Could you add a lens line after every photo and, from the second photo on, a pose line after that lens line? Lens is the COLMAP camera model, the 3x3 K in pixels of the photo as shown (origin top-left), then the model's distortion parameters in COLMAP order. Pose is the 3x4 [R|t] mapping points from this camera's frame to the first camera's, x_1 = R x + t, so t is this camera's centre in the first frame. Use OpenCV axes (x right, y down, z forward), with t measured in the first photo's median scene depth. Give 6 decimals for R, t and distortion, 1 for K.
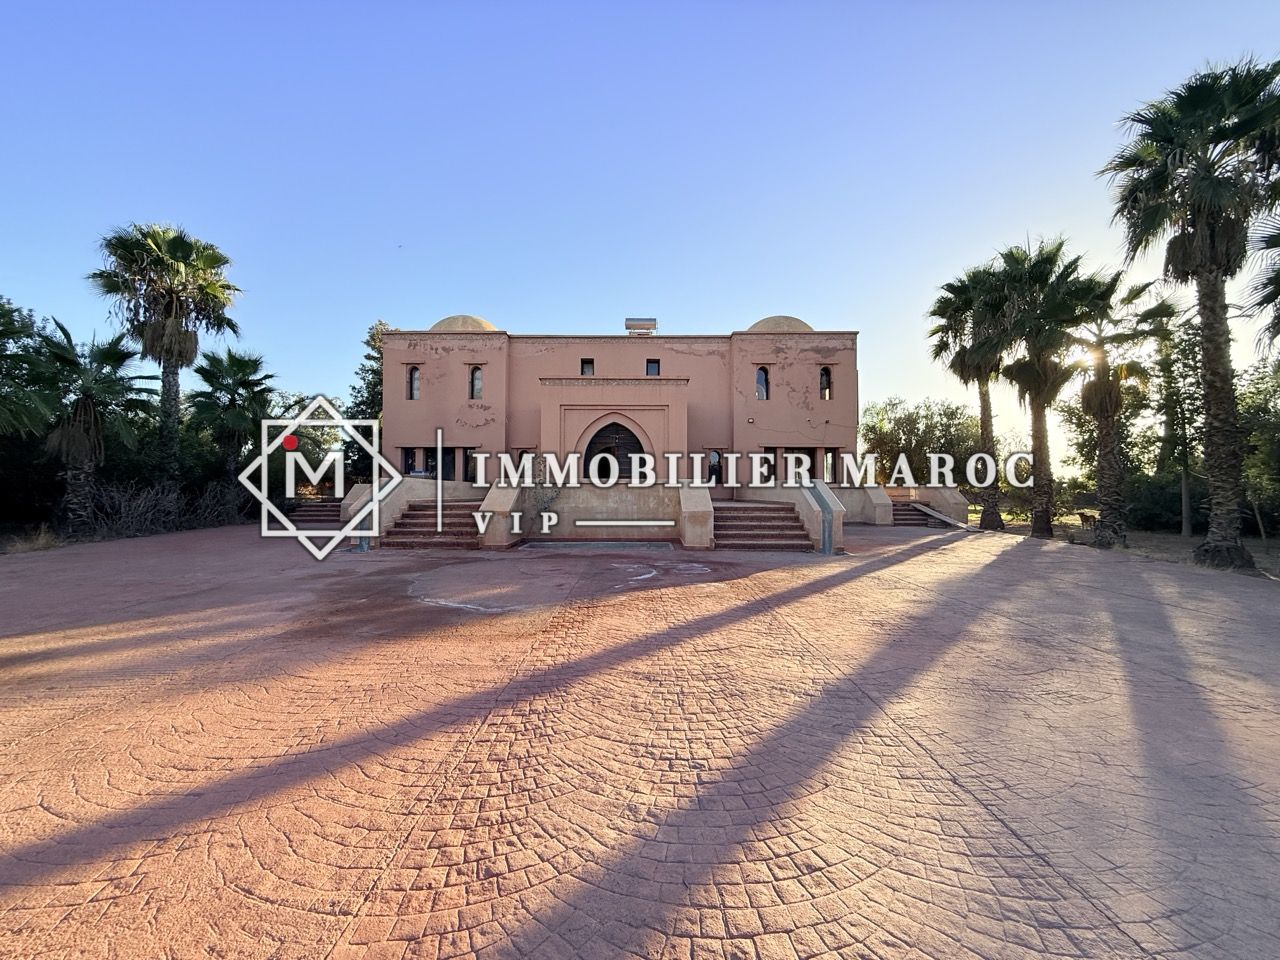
lens RADIAL K [[512.9, 0, 637.3], [0, 512.9, 478.2], [0, 0, 1]] dist [0.000594, -0.000070]
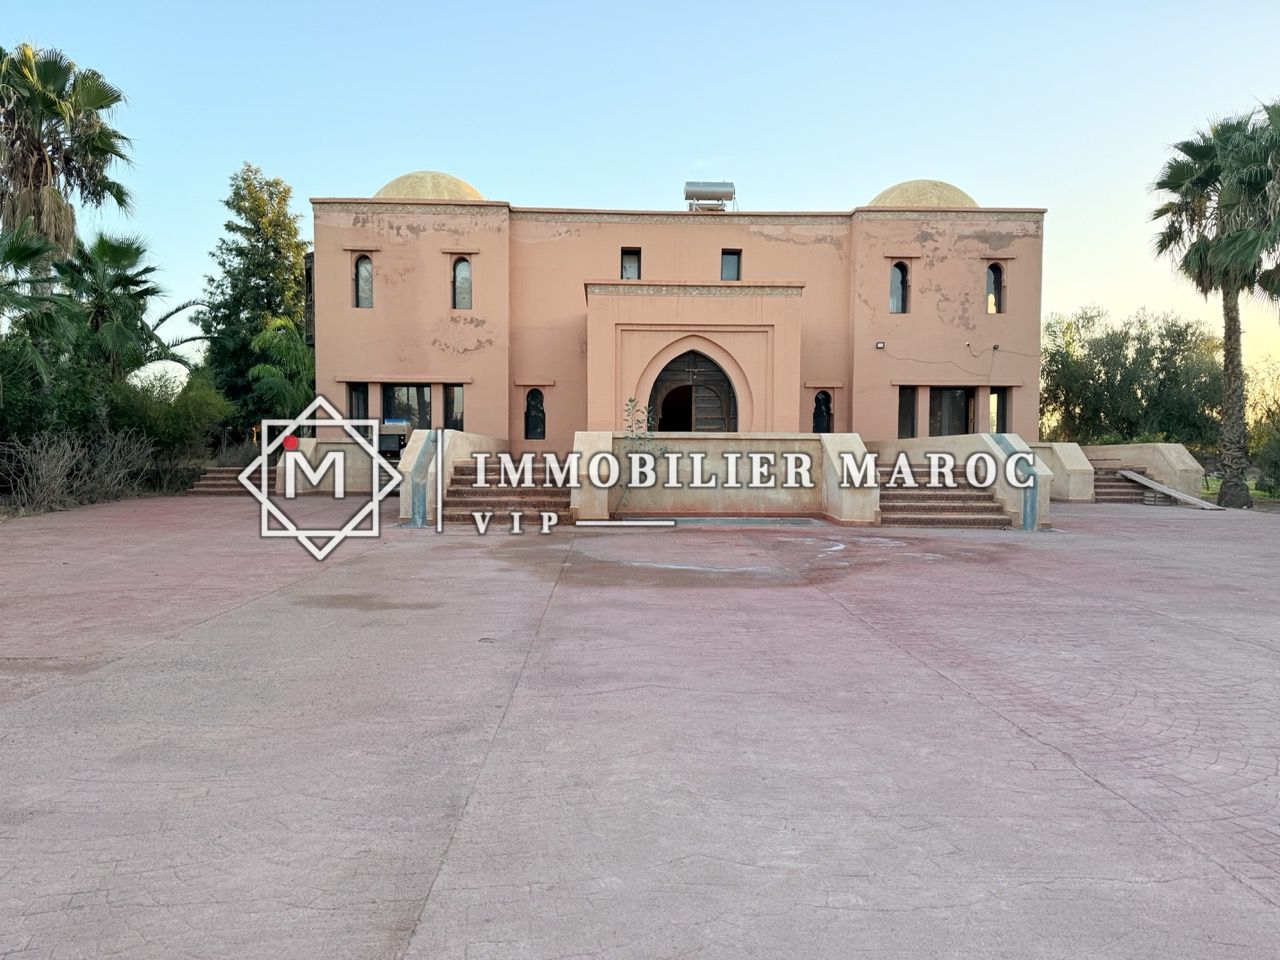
lens RADIAL K [[911.4, 0, 640.0], [0, 911.4, 480.0], [0, 0, 1]] dist [0.077031, -0.096653]
pose [[0.999128, 0.002676, 0.041663, -0.137722], [-0.004851, 0.998626, 0.052179, 0.001259], [-0.041466, -0.052336, 0.997768, -0.176981]]
